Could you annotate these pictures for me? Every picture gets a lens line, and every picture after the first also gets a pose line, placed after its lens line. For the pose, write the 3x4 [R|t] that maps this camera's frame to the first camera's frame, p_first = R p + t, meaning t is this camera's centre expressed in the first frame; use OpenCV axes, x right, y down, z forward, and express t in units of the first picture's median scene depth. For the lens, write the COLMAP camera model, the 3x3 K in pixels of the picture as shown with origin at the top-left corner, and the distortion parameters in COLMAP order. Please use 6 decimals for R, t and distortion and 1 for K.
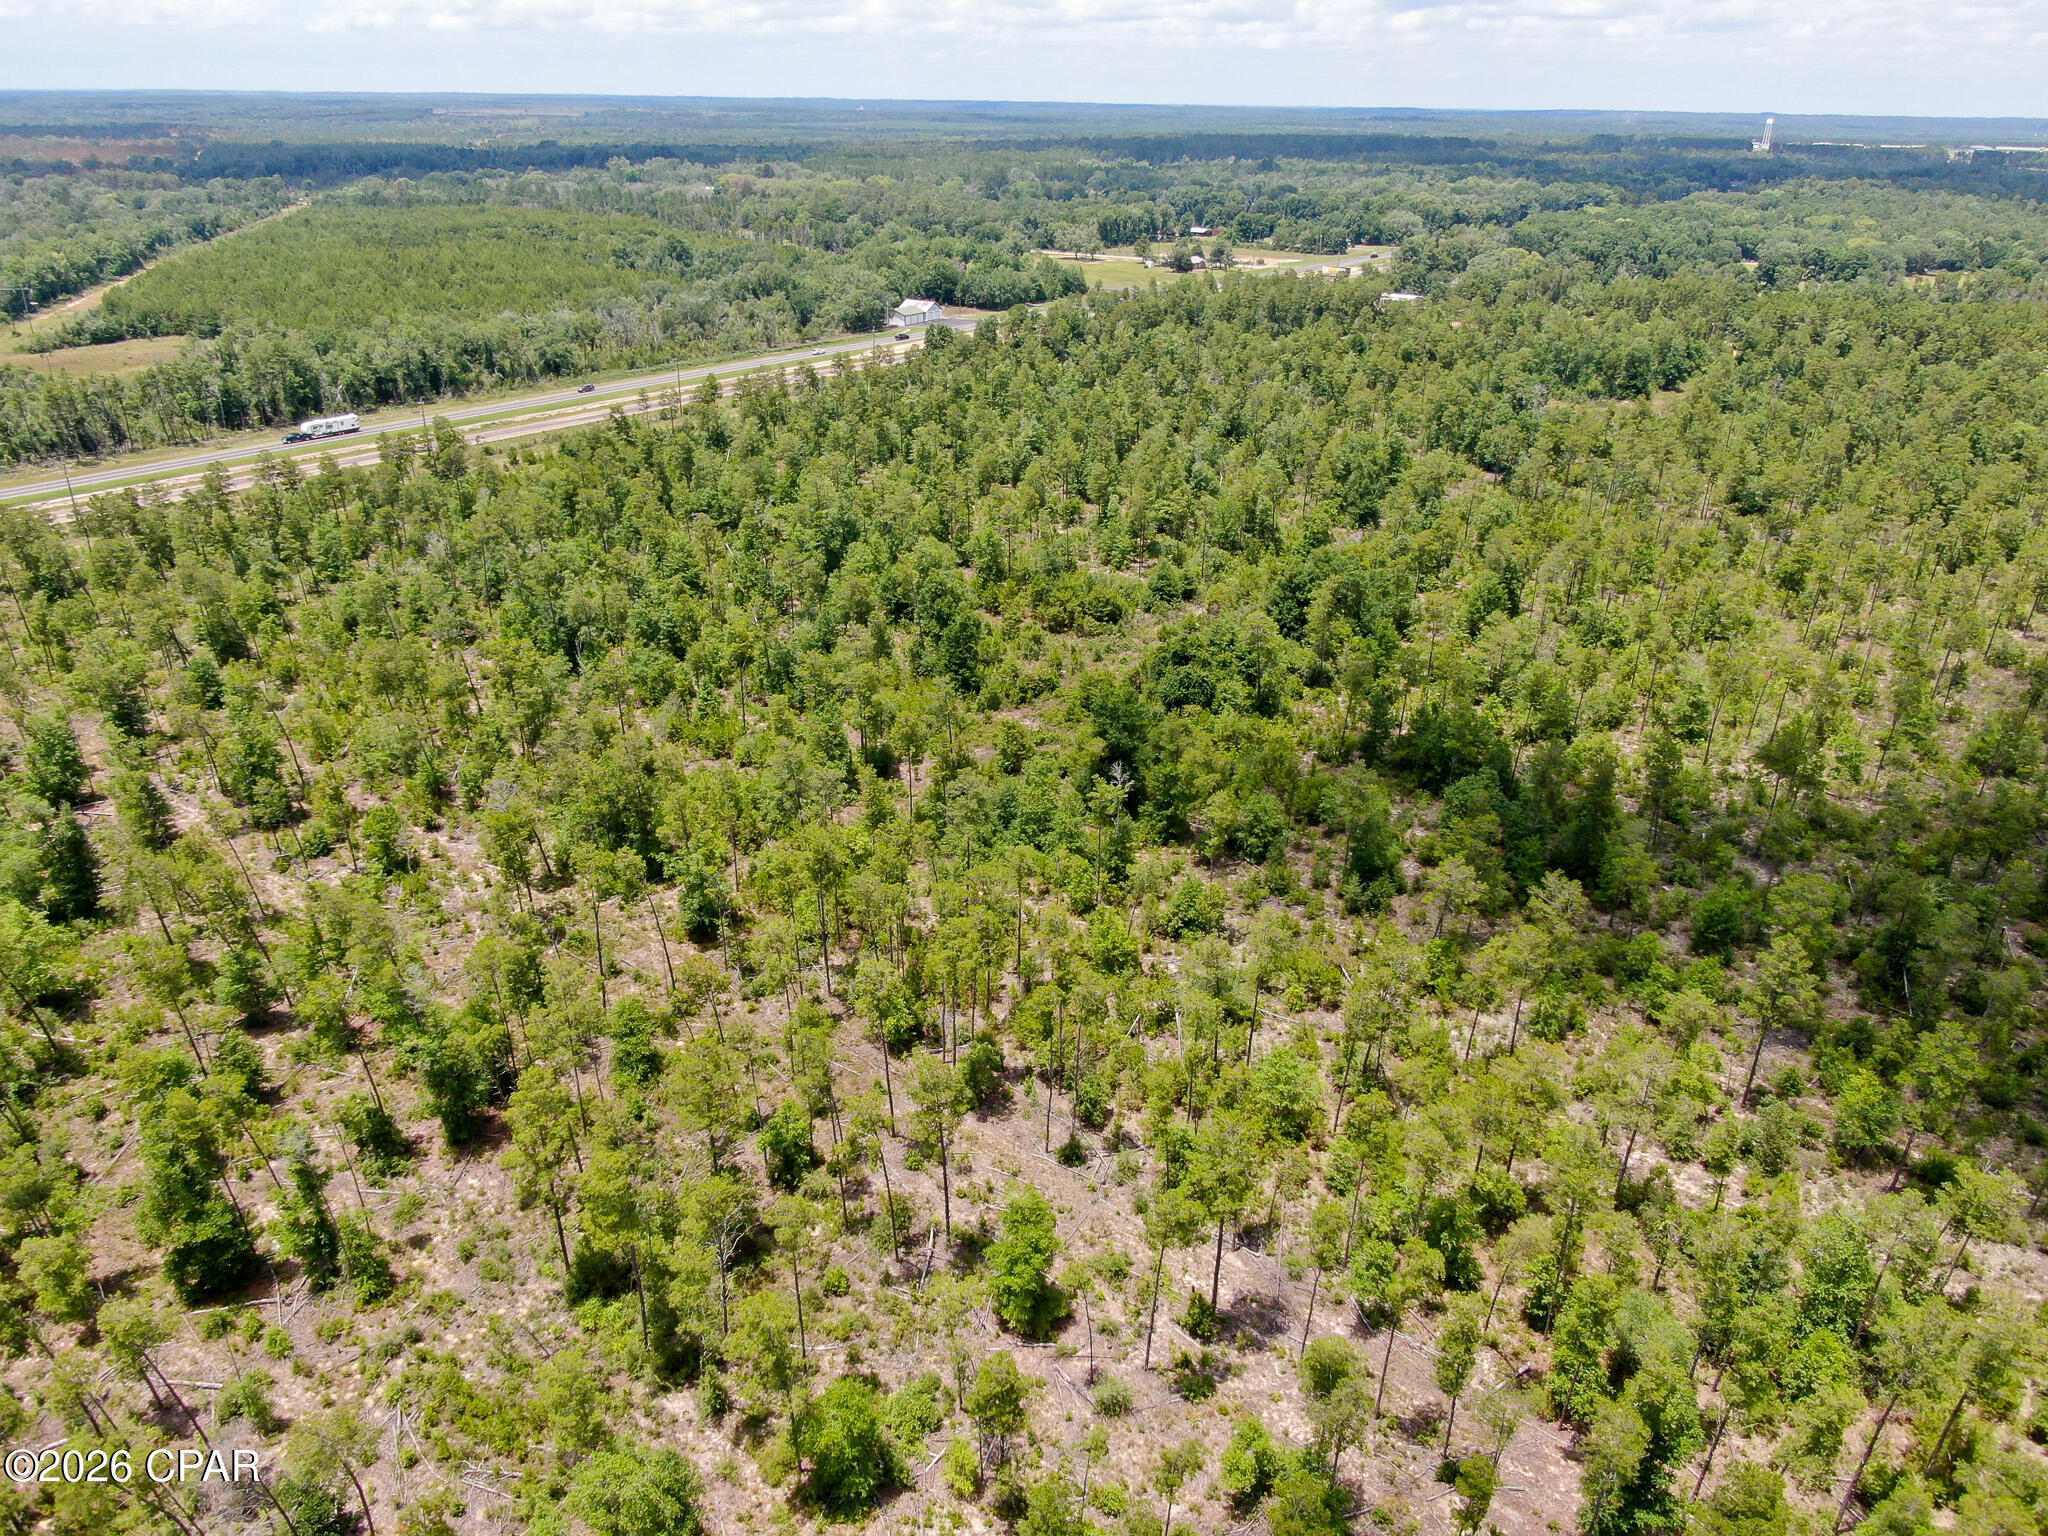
lens RADIAL K [[1483.1, 0, 1023.9], [0, 1483.1, 767.8], [0, 0, 1]] dist [-0.016549, 0.003636]
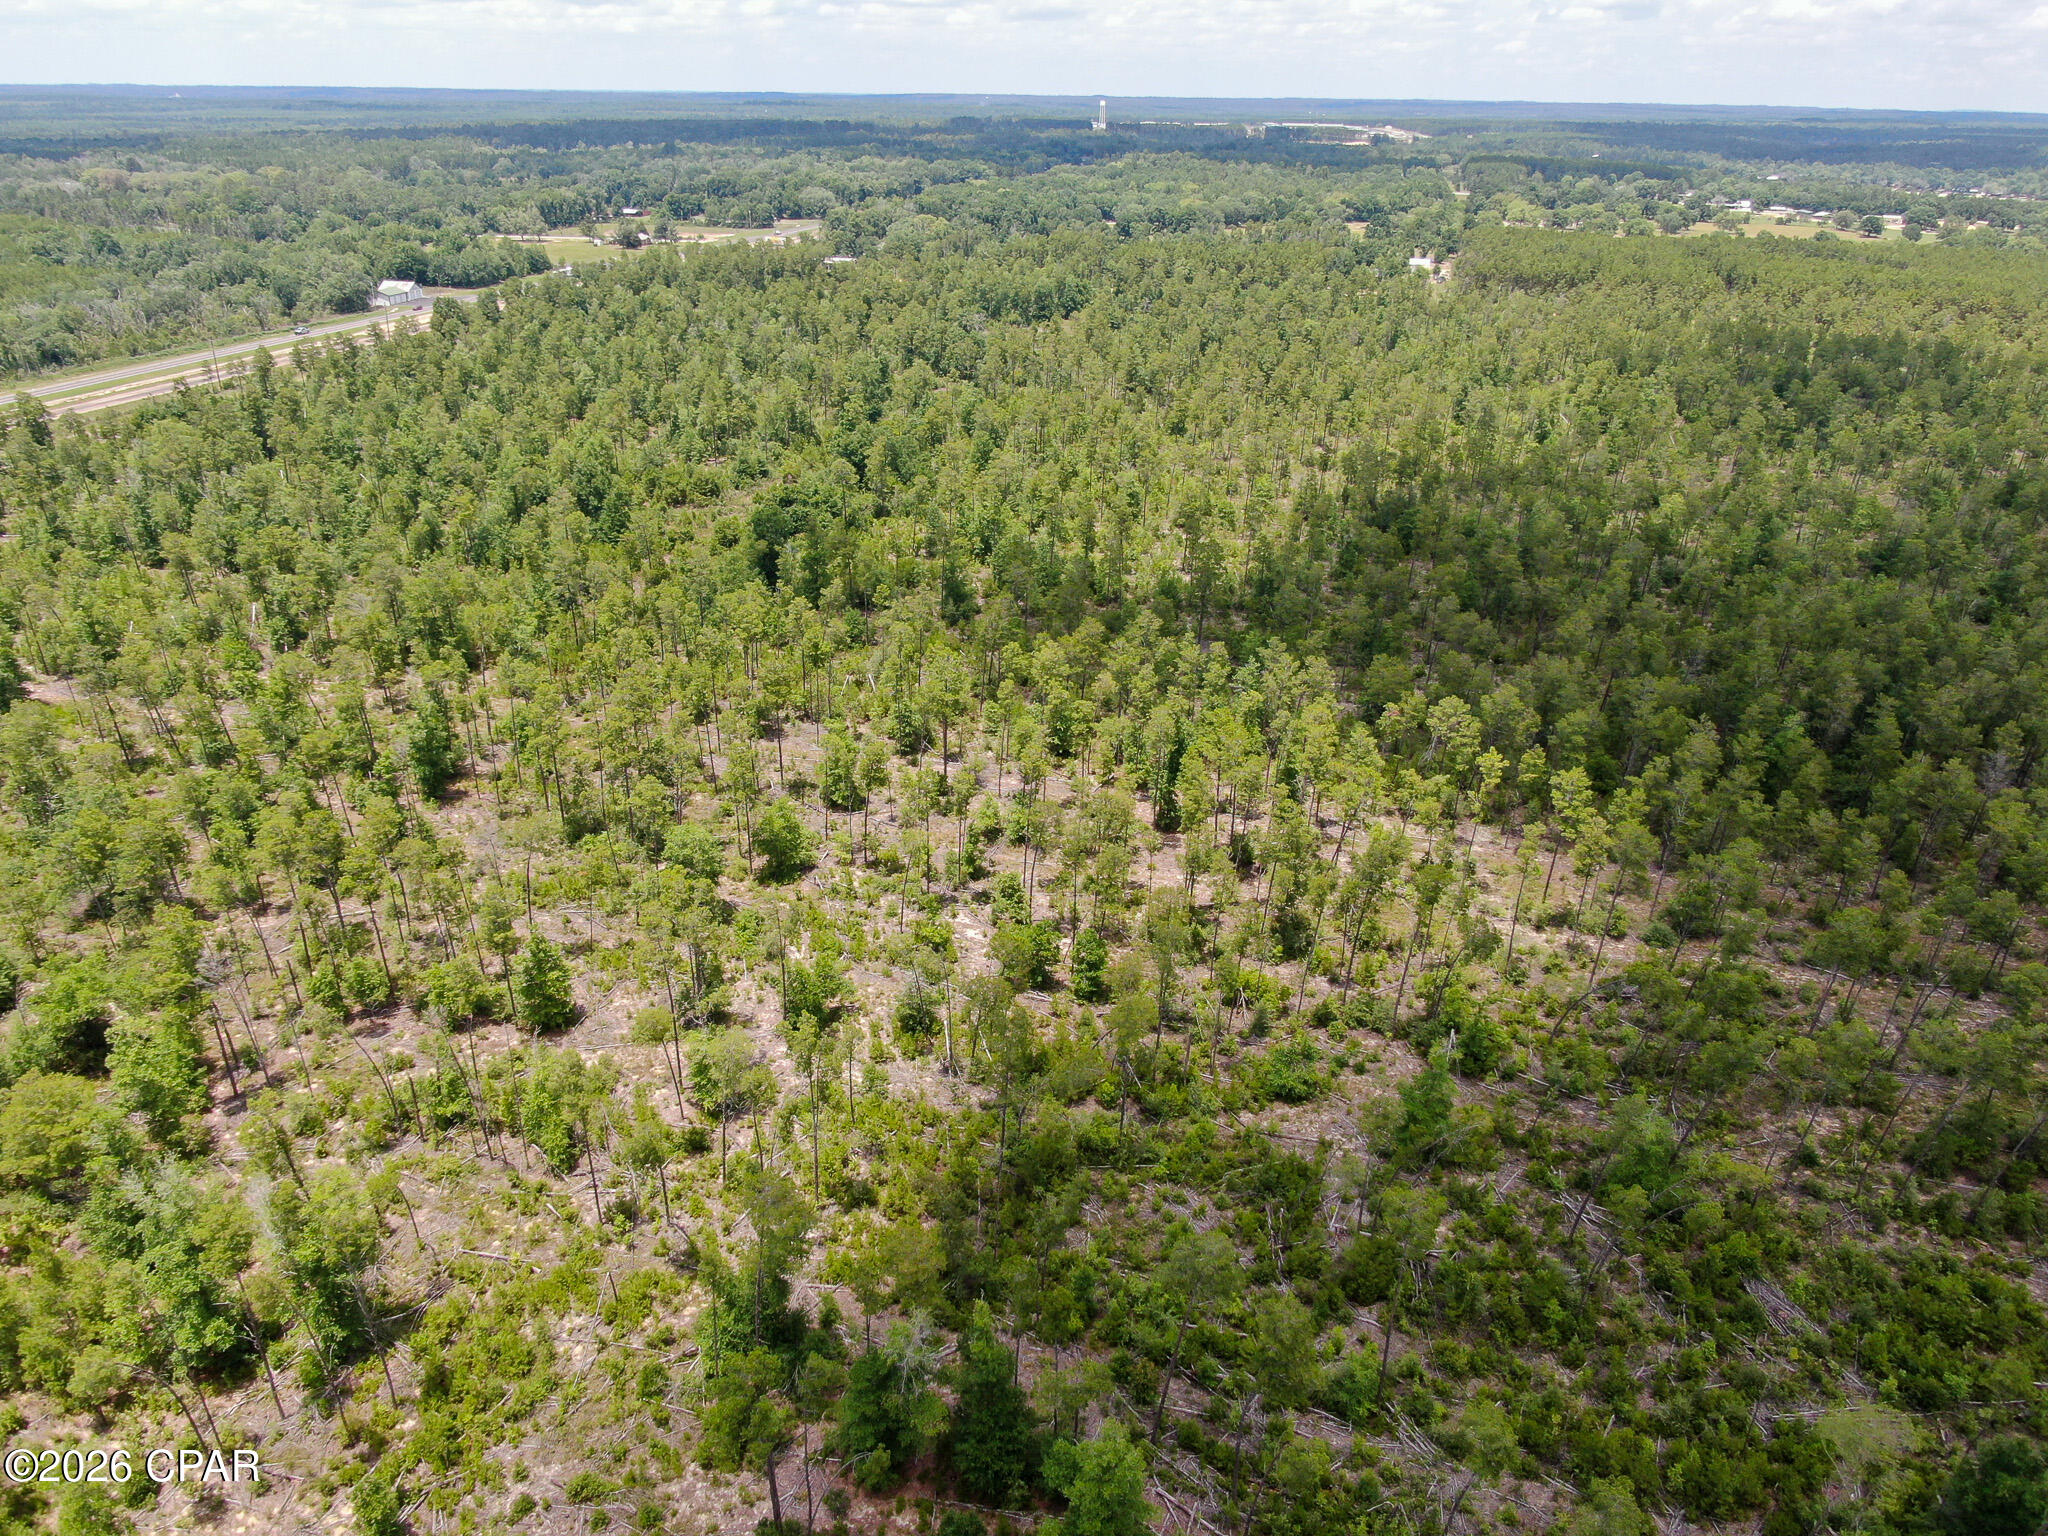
lens RADIAL K [[1483.1, 0, 1030.1], [0, 1483.1, 759.5], [0, 0, 1]] dist [-0.016549, 0.003636]
pose [[0.924743, -0.156061, 0.347124, -0.066248], [0.154650, 0.987452, 0.031951, 0.050616], [-0.347755, 0.024136, 0.937275, -0.118755]]
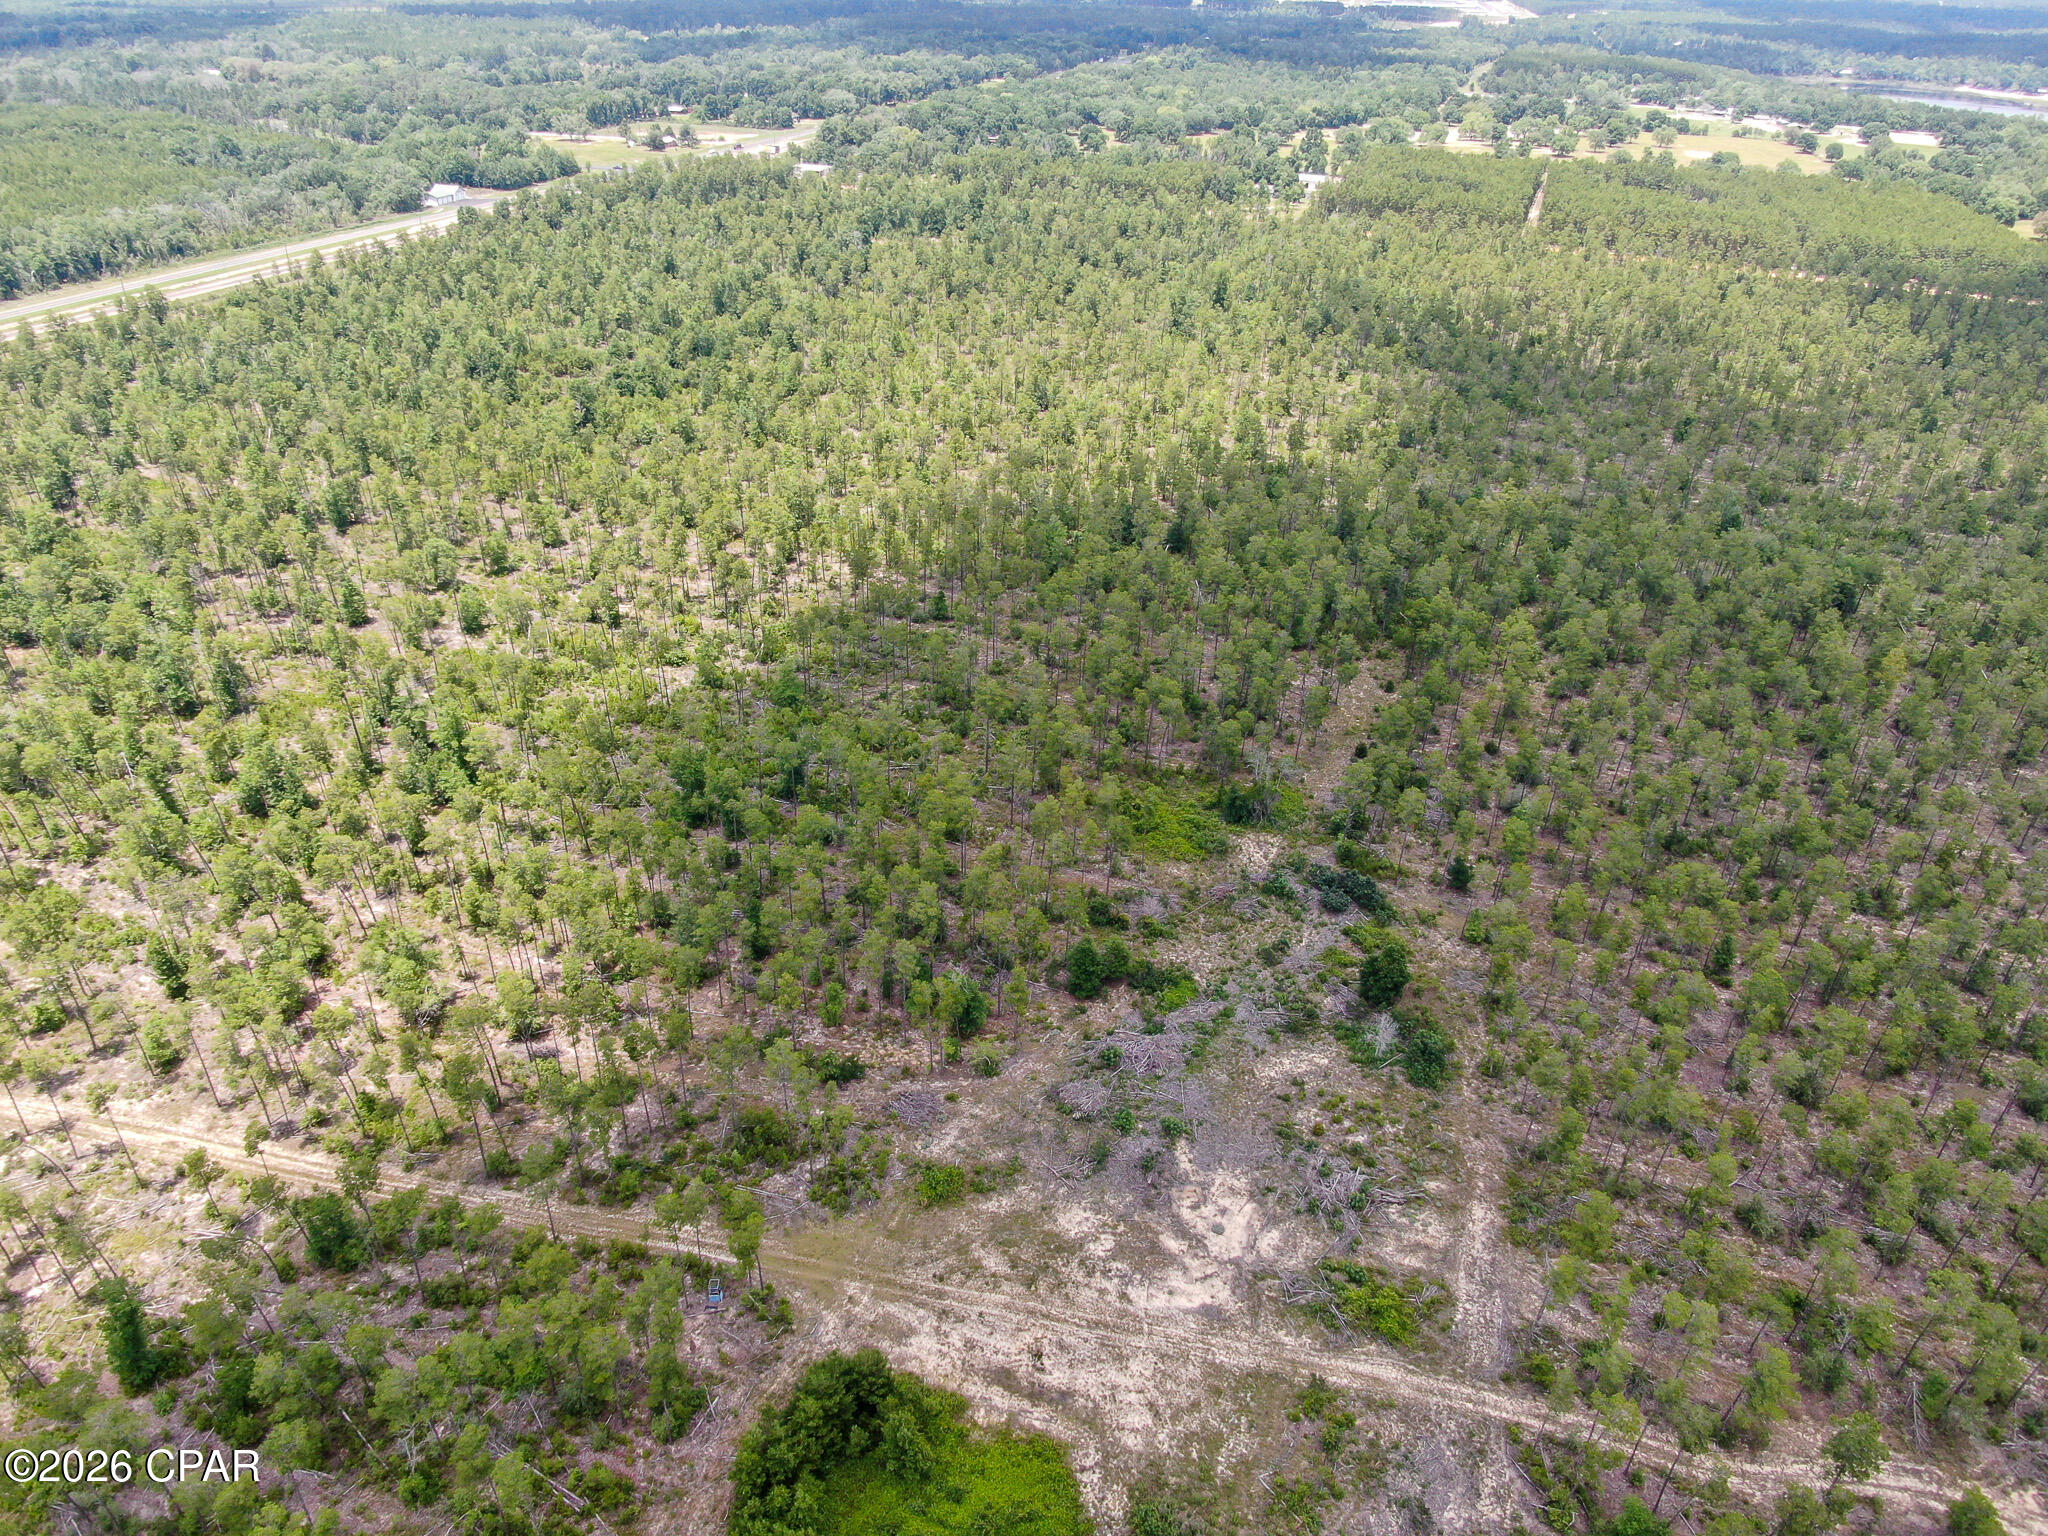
lens RADIAL K [[1483.1, 0, 1019.1], [0, 1483.1, 771.4], [0, 0, 1]] dist [-0.016549, 0.003636]
pose [[0.958601, -0.134096, 0.251203, 0.016529], [0.110032, 0.988090, 0.107569, 0.105498], [-0.262636, -0.075475, 0.961939, -0.401675]]
